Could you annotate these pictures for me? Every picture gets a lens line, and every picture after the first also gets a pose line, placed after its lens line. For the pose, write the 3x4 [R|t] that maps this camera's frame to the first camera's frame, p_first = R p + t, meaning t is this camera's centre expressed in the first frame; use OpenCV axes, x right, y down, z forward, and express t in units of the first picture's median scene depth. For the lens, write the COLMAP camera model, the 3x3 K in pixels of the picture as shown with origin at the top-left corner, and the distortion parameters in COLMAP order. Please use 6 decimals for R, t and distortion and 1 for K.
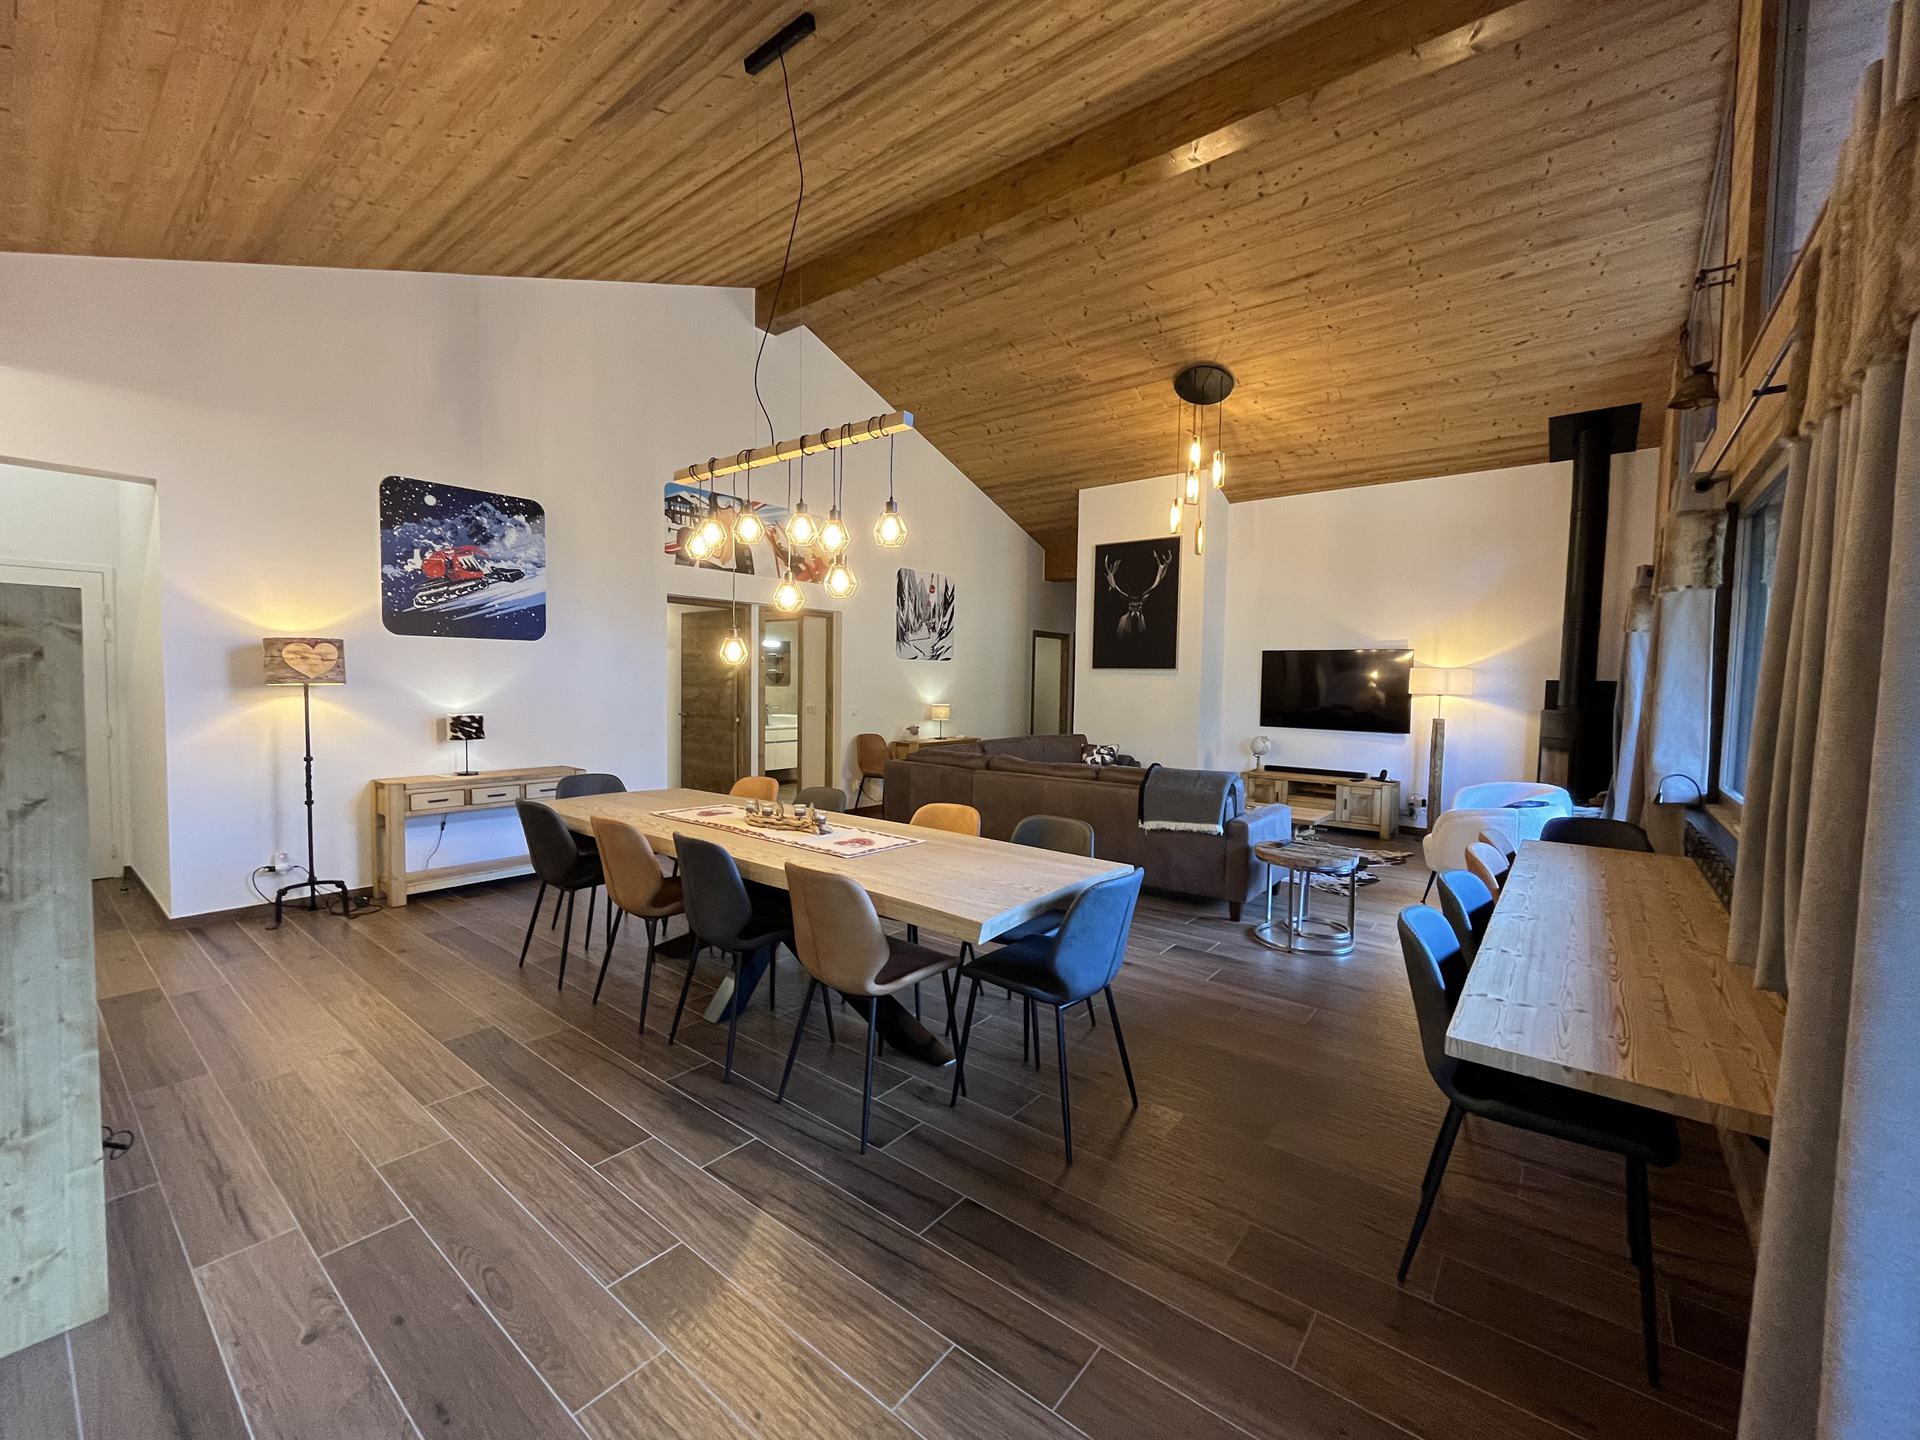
lens RADIAL K [[781.9, 0, 956.0], [0, 781.9, 721.8], [0, 0, 1]] dist [-0.001672, -0.000718]
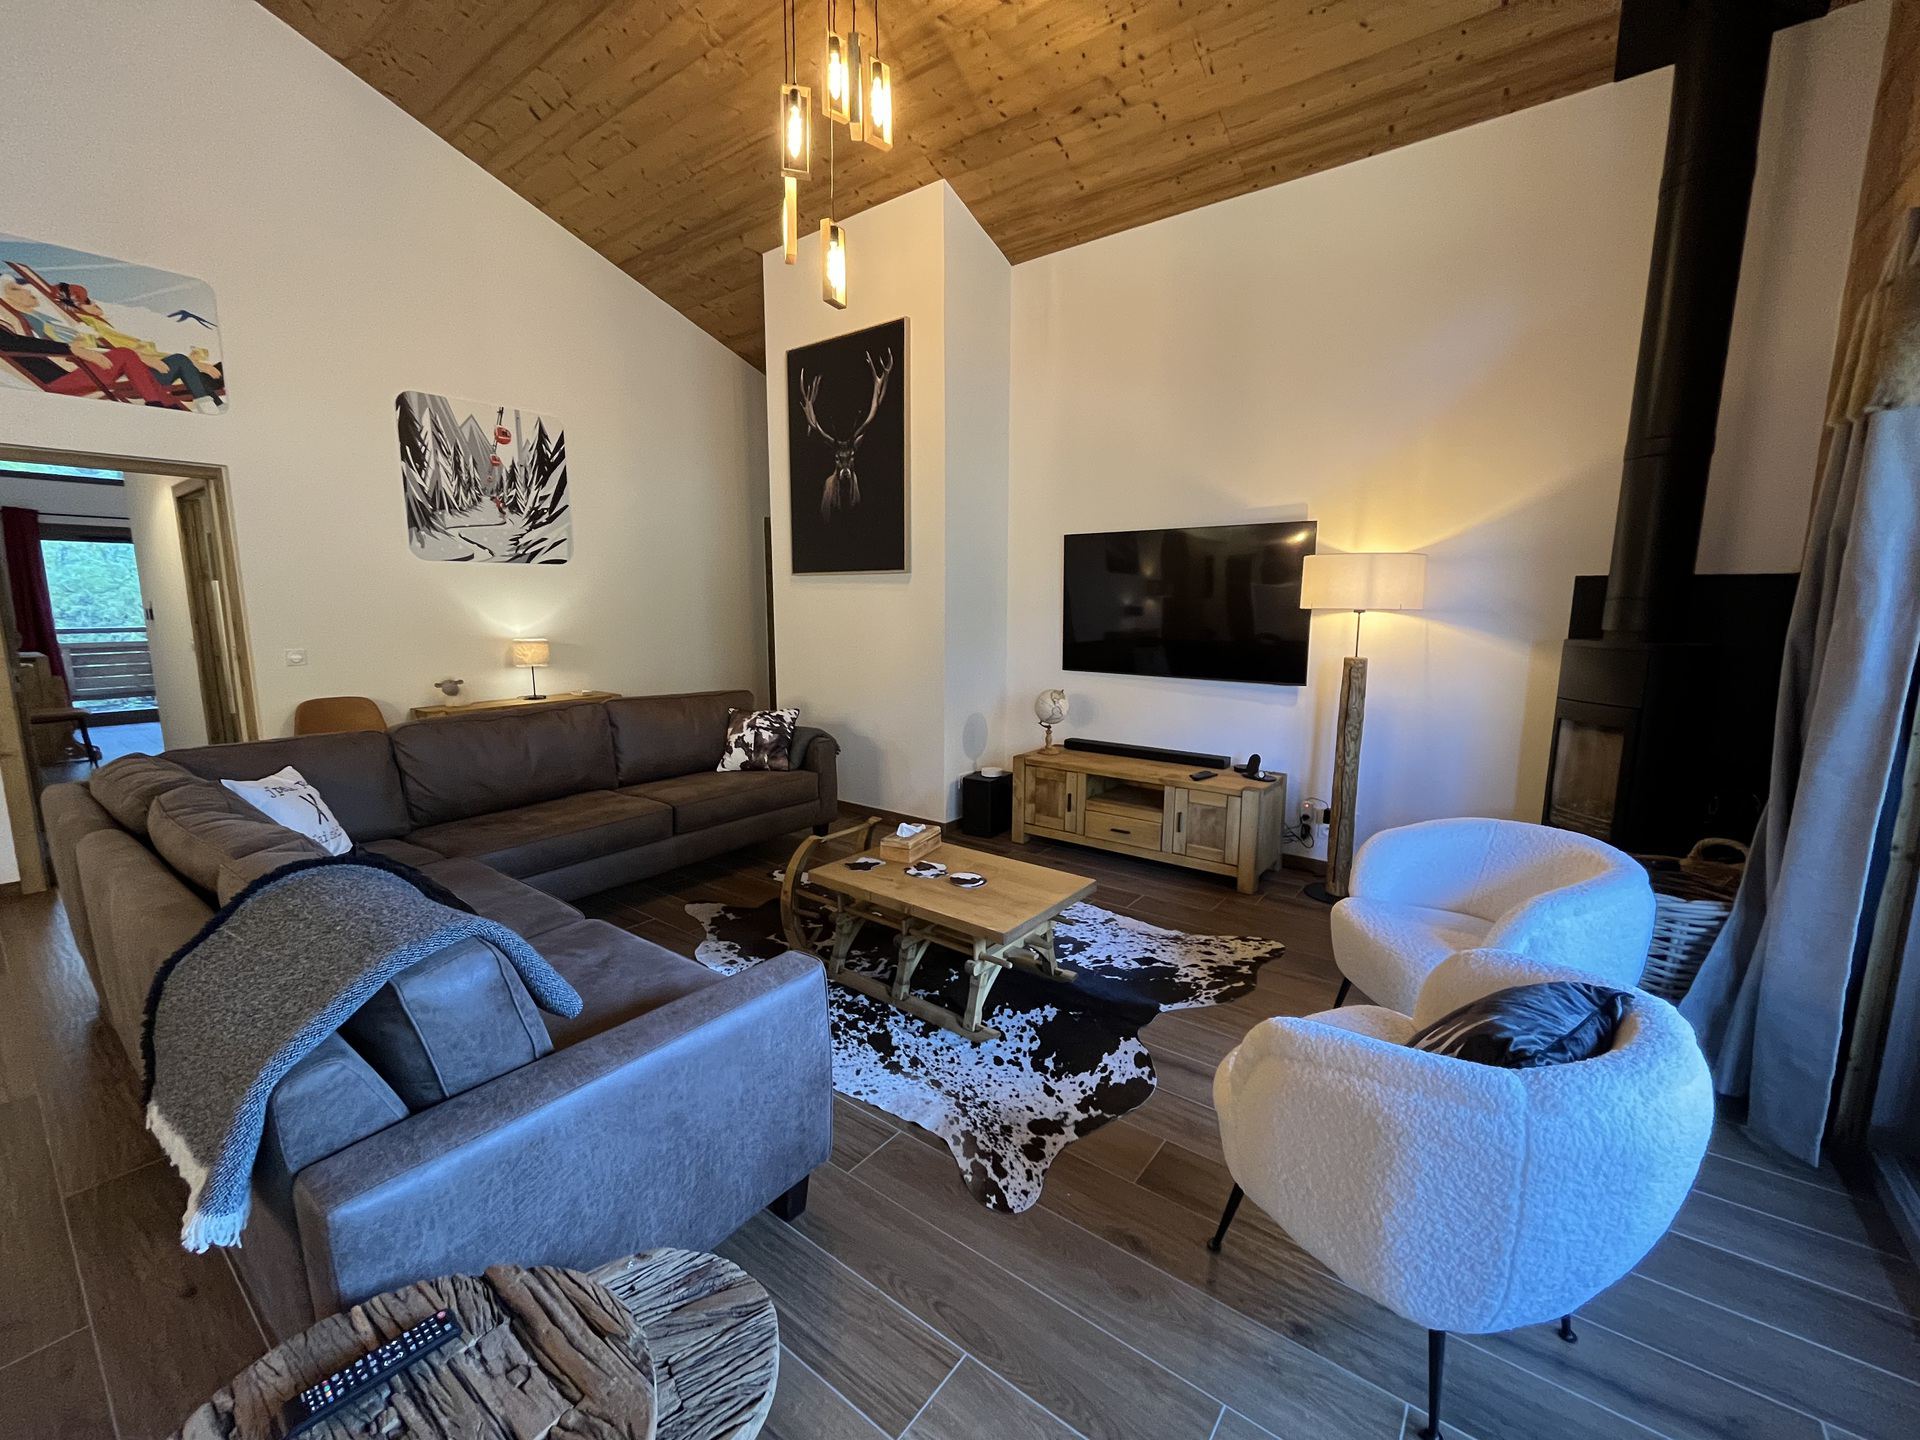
lens RADIAL K [[781.9, 0, 954.1], [0, 781.9, 720.0], [0, 0, 1]] dist [-0.001672, -0.000718]
pose [[0.999659, -0.017899, 0.019001, 0.346299], [0.015977, 0.995168, 0.096882, -0.016830], [-0.020644, -0.096545, 0.995115, 0.497324]]
